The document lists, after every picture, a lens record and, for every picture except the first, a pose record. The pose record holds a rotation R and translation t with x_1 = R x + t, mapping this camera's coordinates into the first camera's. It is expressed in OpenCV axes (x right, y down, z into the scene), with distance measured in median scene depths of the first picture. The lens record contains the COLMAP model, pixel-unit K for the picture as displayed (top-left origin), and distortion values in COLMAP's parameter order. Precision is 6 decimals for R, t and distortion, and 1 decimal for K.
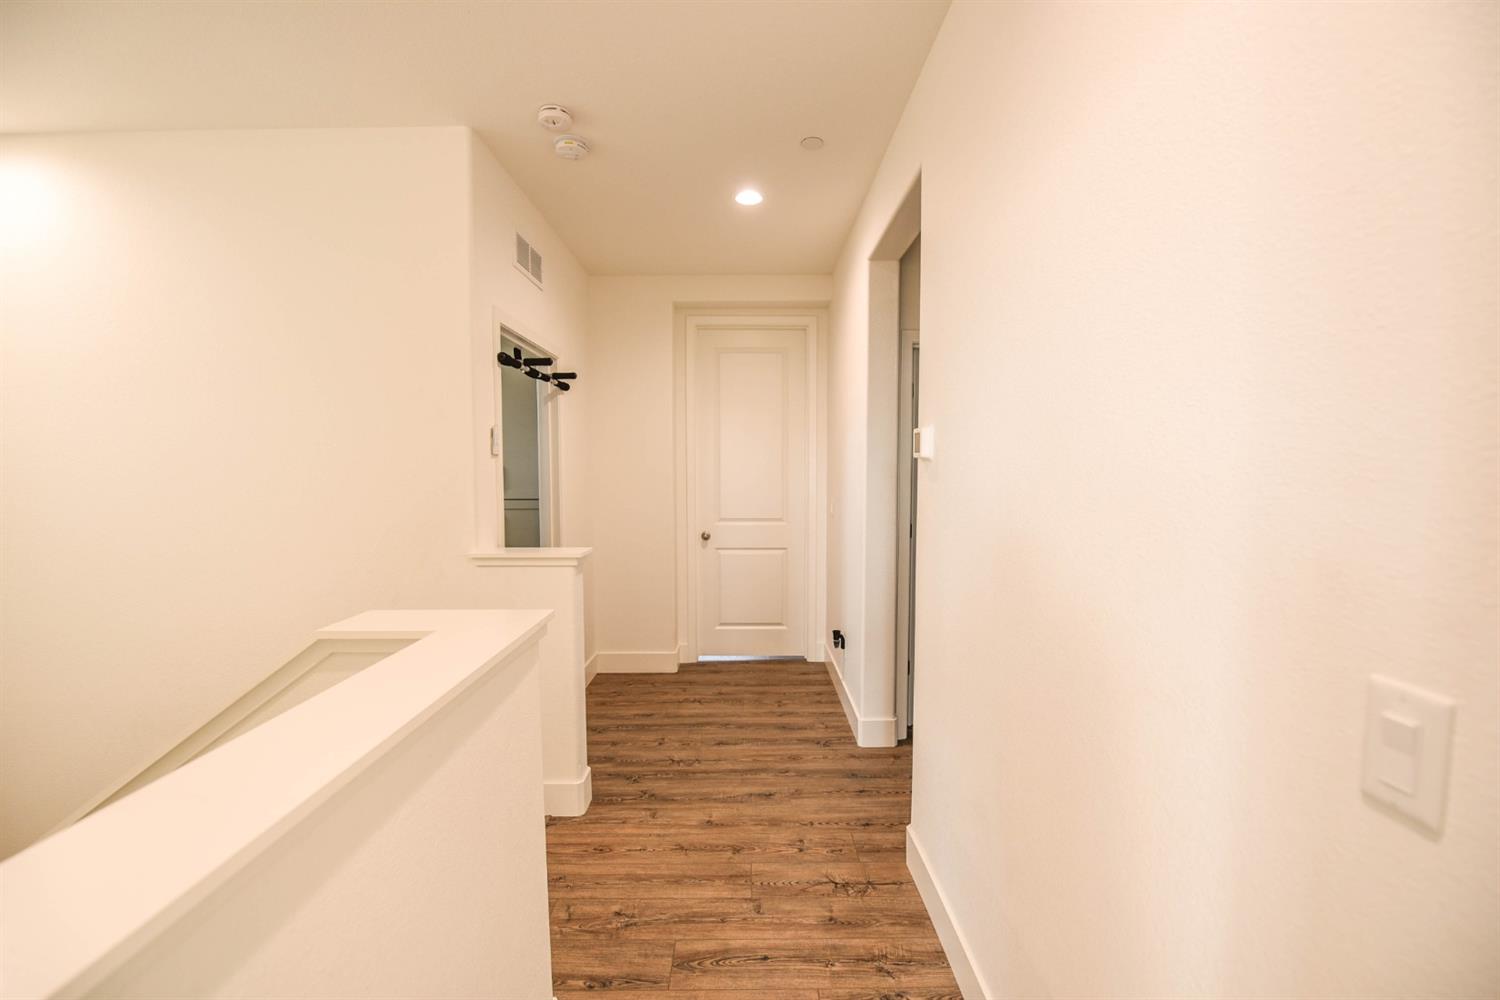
lens RADIAL K [[602.5, 0, 750.0], [0, 602.5, 500.5], [0, 0, 1]] dist [-0.014397, -0.000976]
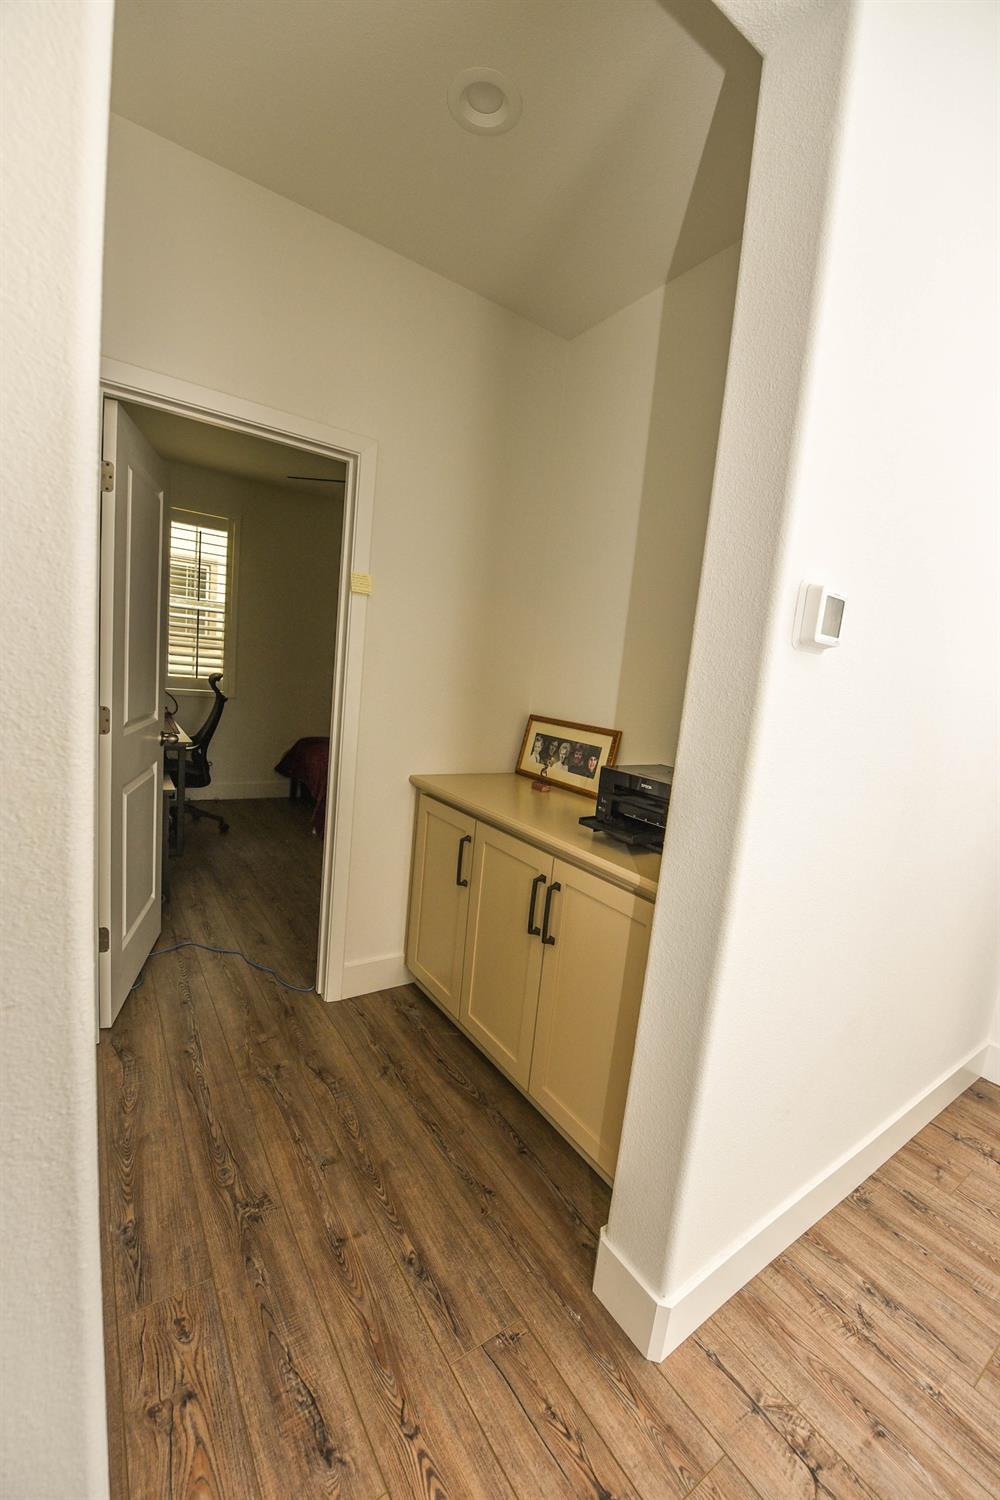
lens RADIAL K [[602.5, 0, 502.5], [0, 602.5, 751.3], [0, 0, 1]] dist [-0.014397, -0.000976]
pose [[-0.560122, -0.171332, 0.810499, -0.012109], [-0.054660, 0.983890, 0.170211, -0.058728], [-0.826605, 0.051037, -0.560464, 1.621963]]
